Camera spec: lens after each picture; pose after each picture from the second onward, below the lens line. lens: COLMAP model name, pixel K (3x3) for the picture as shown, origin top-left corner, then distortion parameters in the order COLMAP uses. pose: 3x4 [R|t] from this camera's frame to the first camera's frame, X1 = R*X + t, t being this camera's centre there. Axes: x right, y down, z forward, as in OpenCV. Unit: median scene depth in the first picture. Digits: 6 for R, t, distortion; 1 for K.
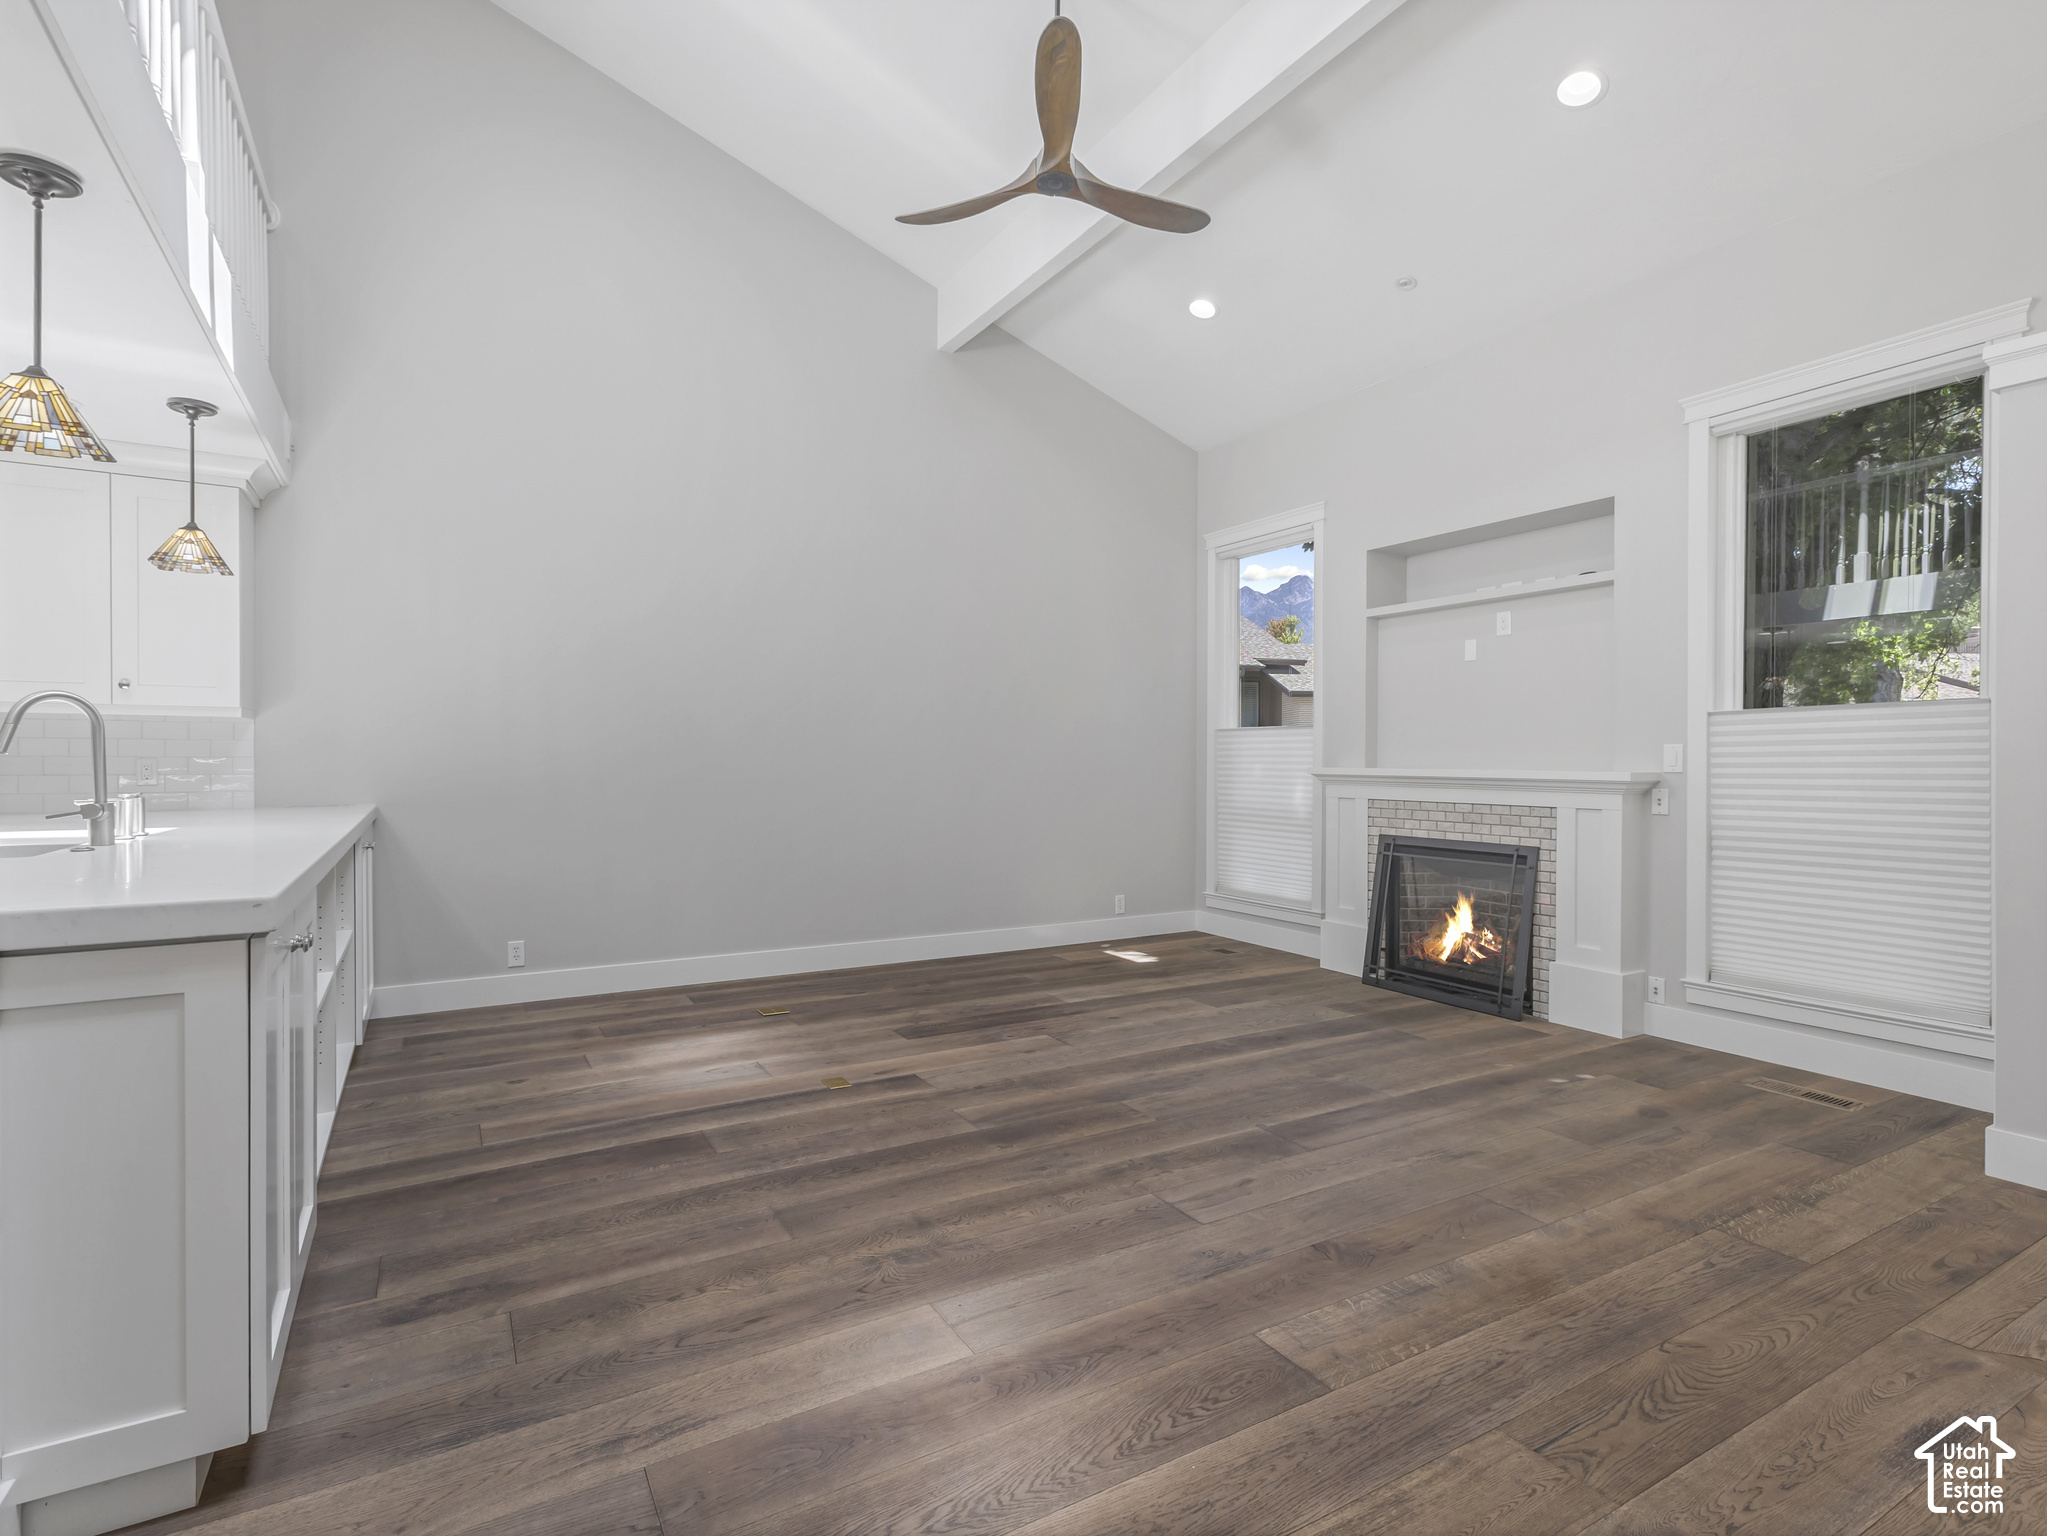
lens RADIAL K [[1003.0, 0, 1020.2], [0, 1003.0, 772.0], [0, 0, 1]] dist [0.015931, -0.001262]
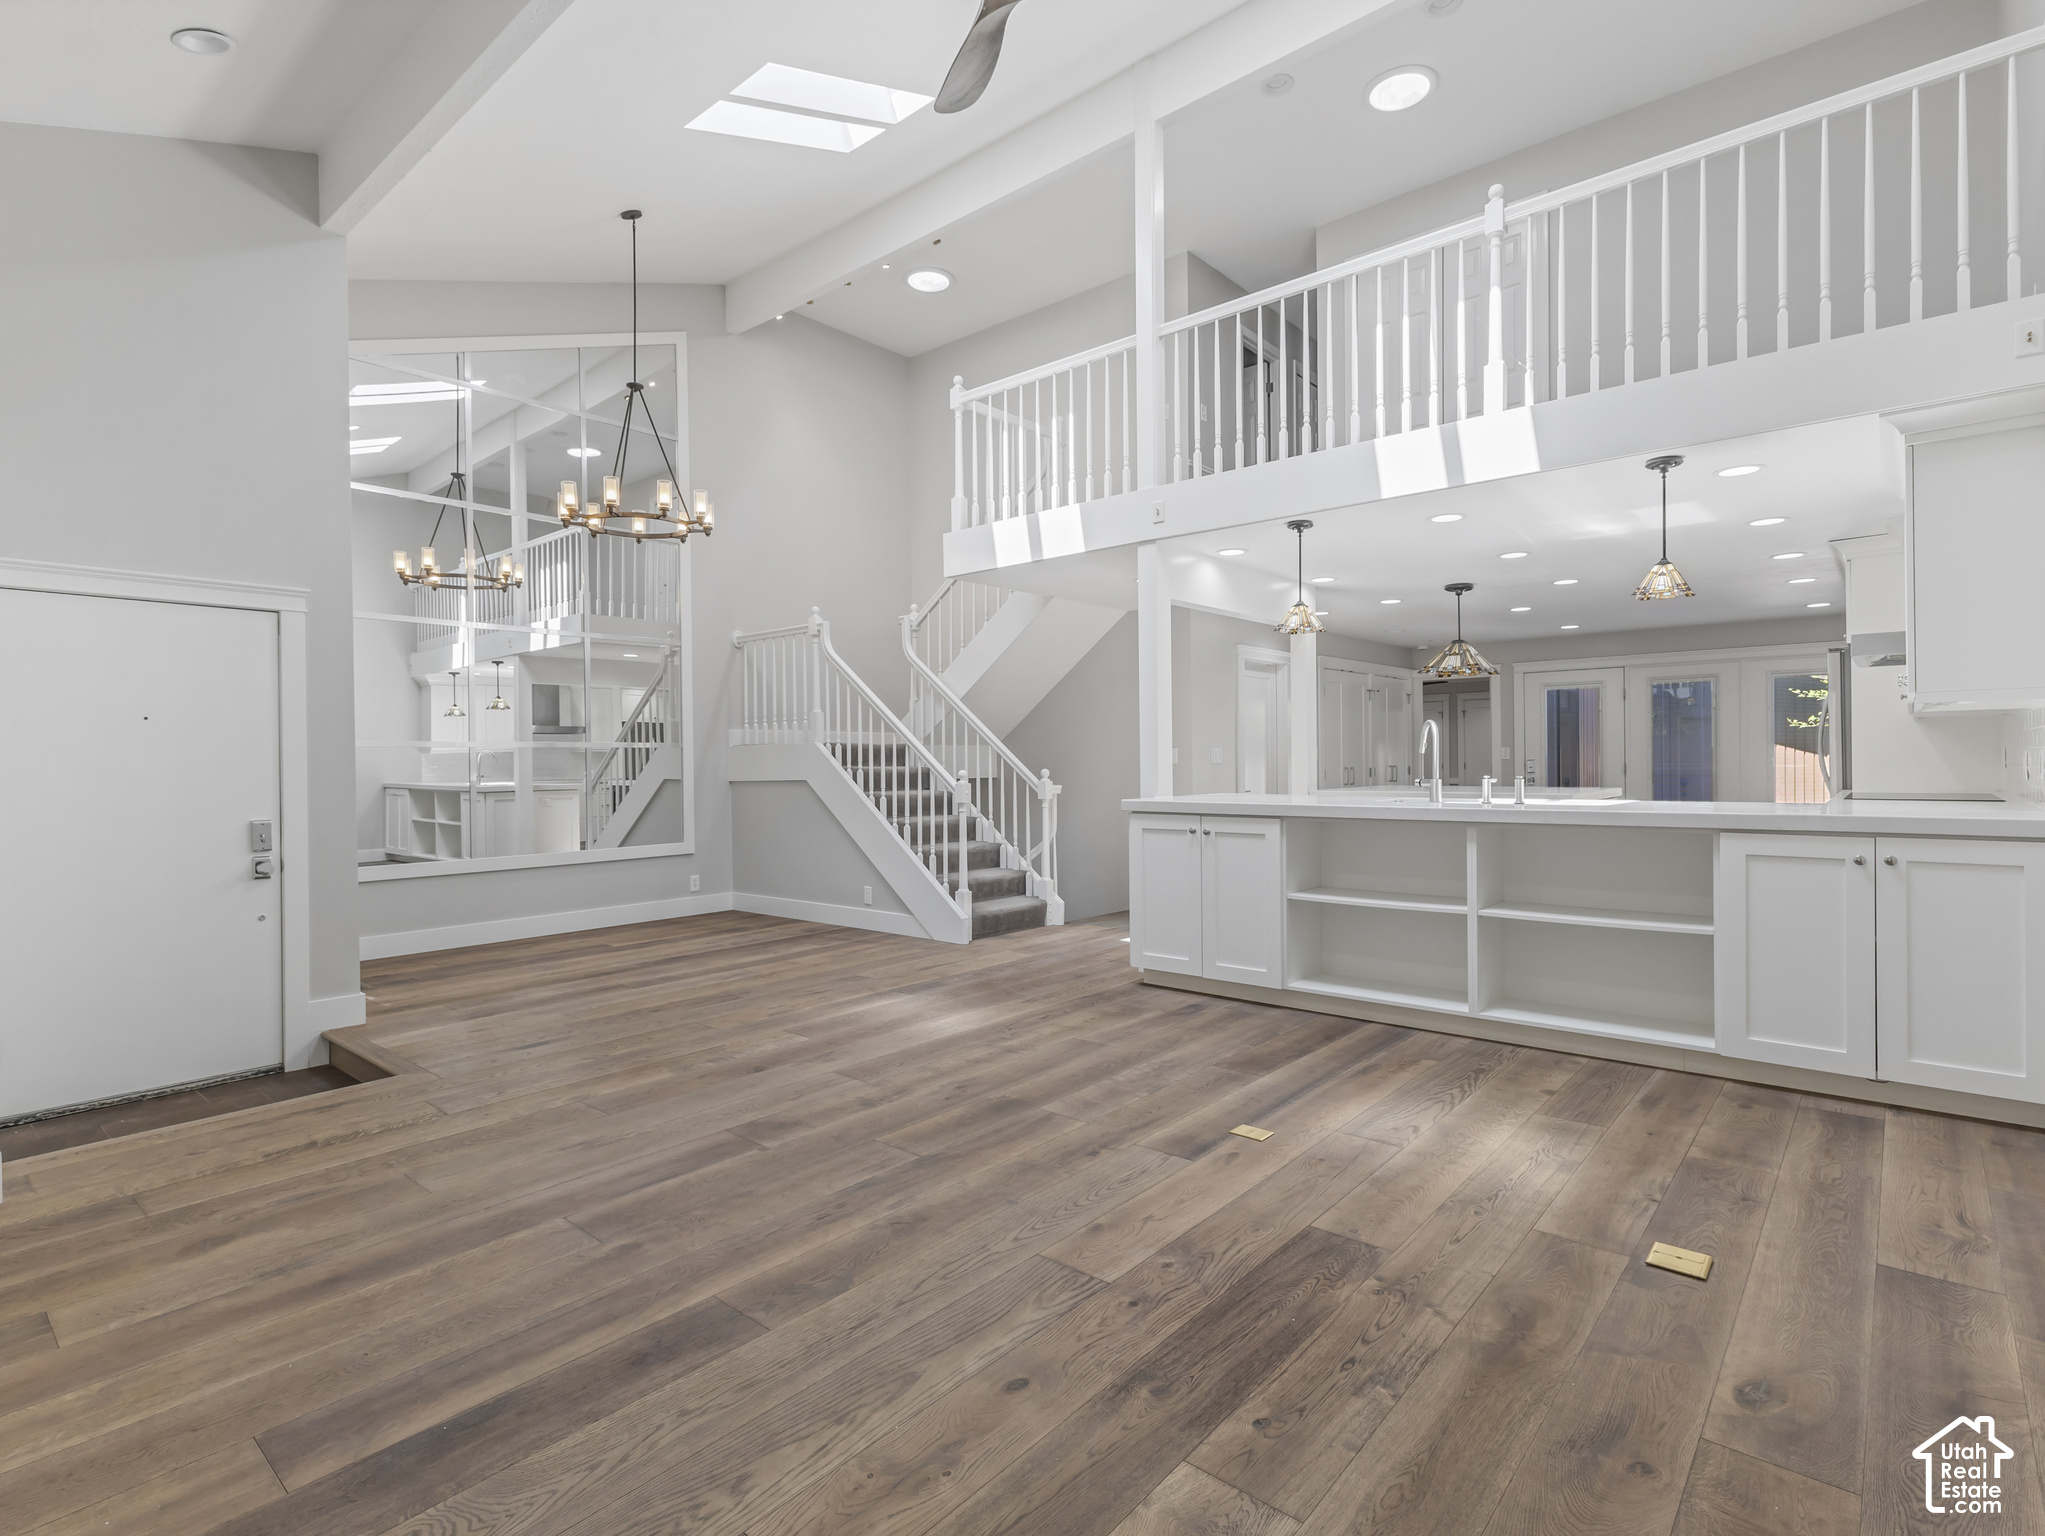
lens RADIAL K [[1002.1, 0, 1019.6], [0, 1002.1, 763.1], [0, 0, 1]] dist [0.015931, -0.001262]
pose [[-0.944264, 0.008777, -0.329073, 0.316221], [0.005299, 0.999920, 0.011465, -0.018844], [0.329147, 0.009082, -0.944235, 1.942970]]
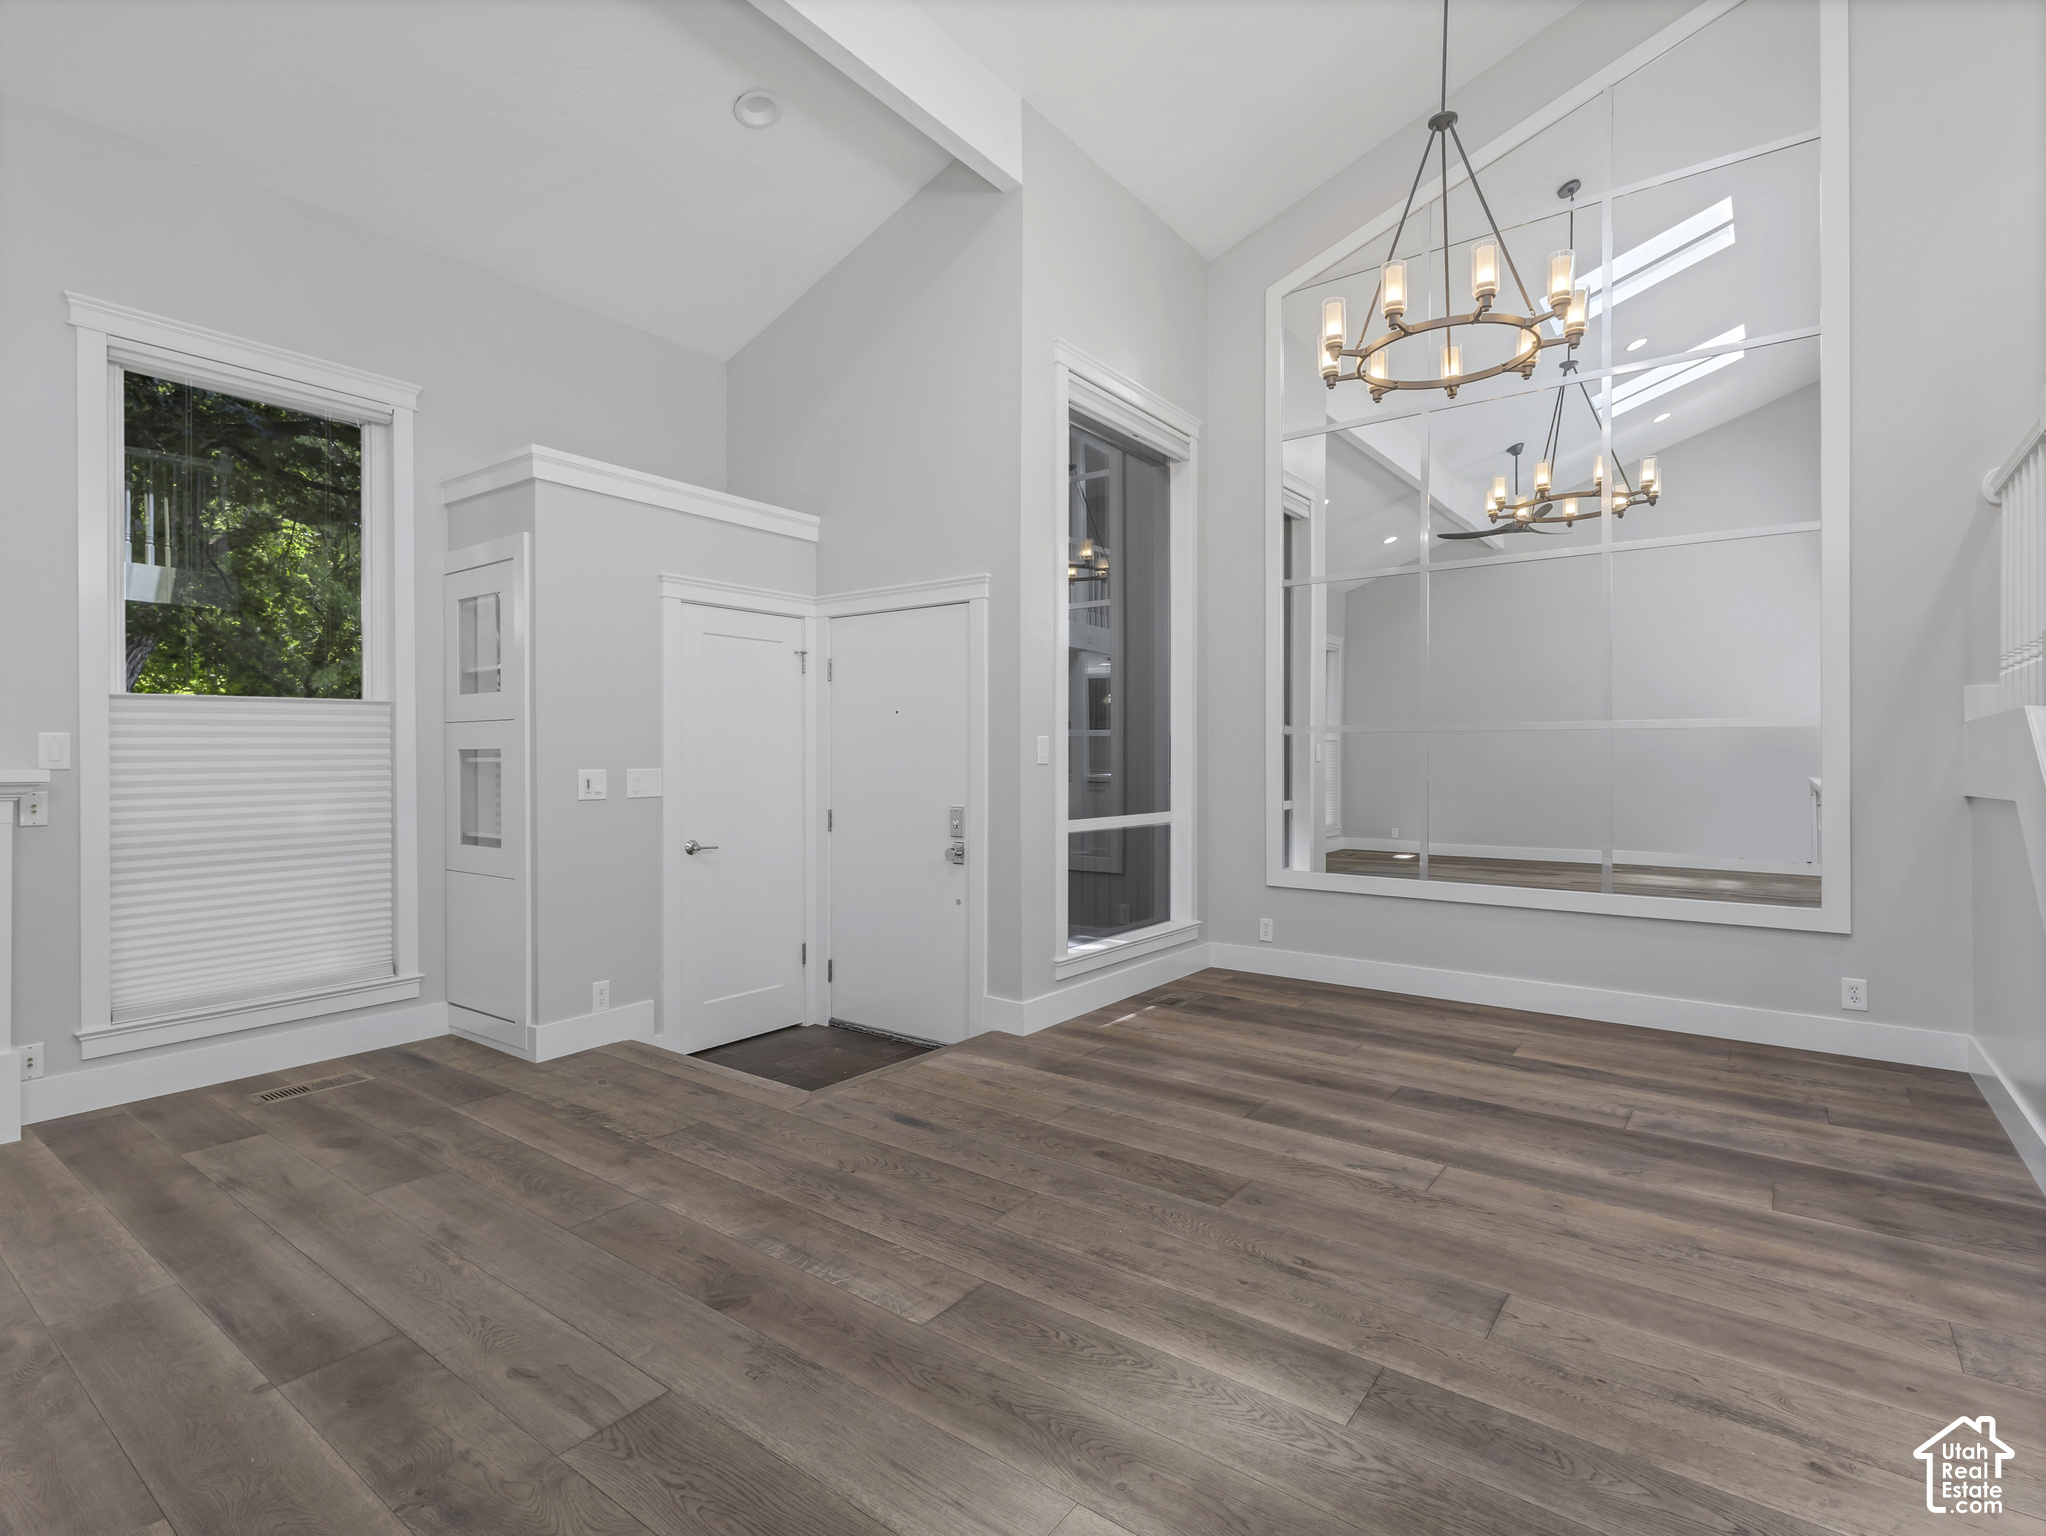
lens RADIAL K [[1002.5, 0, 1021.8], [0, 1002.5, 763.2], [0, 0, 1]] dist [0.015931, -0.001262]
pose [[-0.392149, -0.007322, 0.919873, -0.456900], [0.009941, 0.999876, 0.012196, -0.008203], [-0.919848, 0.013927, -0.392028, 0.815263]]
